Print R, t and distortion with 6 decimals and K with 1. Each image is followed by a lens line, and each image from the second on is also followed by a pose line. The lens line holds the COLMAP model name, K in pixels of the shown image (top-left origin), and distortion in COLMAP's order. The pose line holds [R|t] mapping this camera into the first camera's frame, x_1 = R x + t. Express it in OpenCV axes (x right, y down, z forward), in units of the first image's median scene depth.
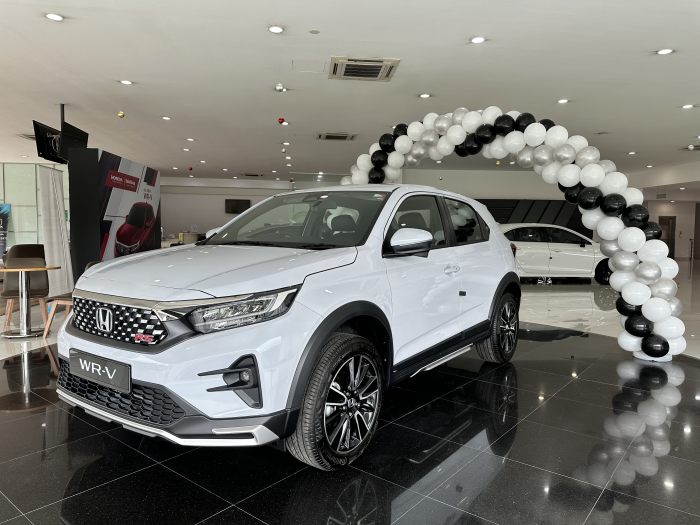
lens RADIAL K [[498.0, 0, 349.6], [0, 498.0, 263.5], [0, 0, 1]] dist [0.061435, -0.077810]
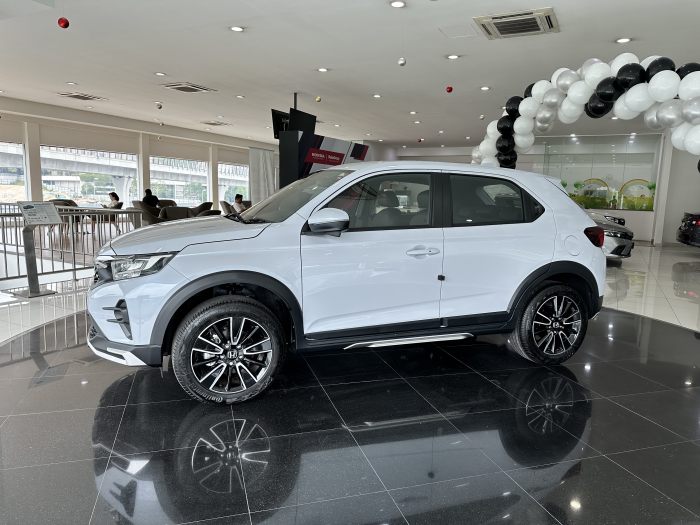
lens RADIAL K [[498.0, 0, 347.1], [0, 498.0, 266.3], [0, 0, 1]] dist [0.061435, -0.077810]
pose [[0.831115, 0.092769, -0.548307, 0.406610], [-0.053426, 0.994747, 0.087320, -0.023211], [0.553528, -0.043279, 0.831706, 0.078582]]
